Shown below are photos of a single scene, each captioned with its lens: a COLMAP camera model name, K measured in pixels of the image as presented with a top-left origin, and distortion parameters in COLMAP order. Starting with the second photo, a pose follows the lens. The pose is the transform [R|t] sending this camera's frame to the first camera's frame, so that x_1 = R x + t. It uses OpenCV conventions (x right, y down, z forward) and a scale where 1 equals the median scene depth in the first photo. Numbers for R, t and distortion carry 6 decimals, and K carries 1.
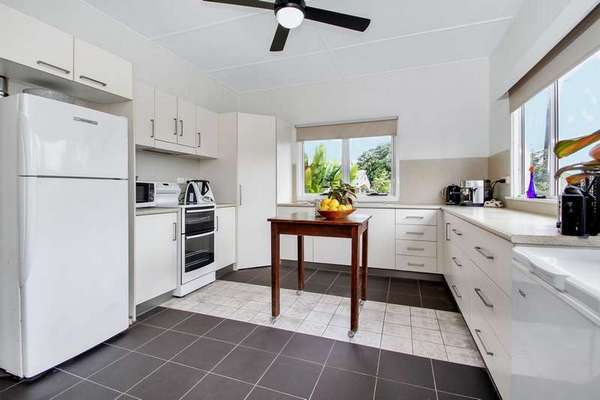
lens RADIAL K [[283.6, 0, 297.8], [0, 283.6, 181.6], [0, 0, 1]] dist [-0.003869, -0.001609]
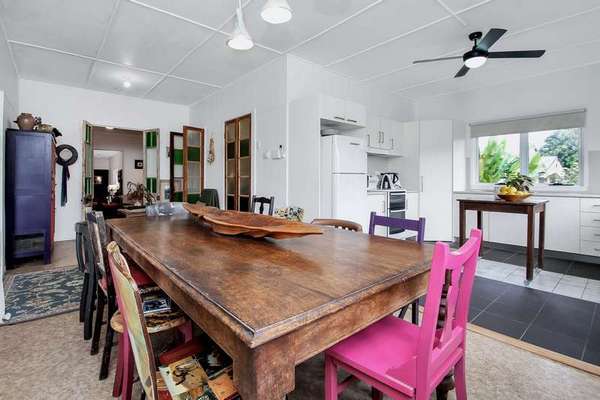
lens RADIAL K [[283.6, 0, 297.8], [0, 283.6, 181.6], [0, 0, 1]] dist [-0.003869, -0.001609]
pose [[0.872331, 0.005267, -0.488887, -0.072910], [0.012498, 0.999375, 0.033067, -0.014488], [0.488756, -0.034956, 0.871720, -0.472266]]
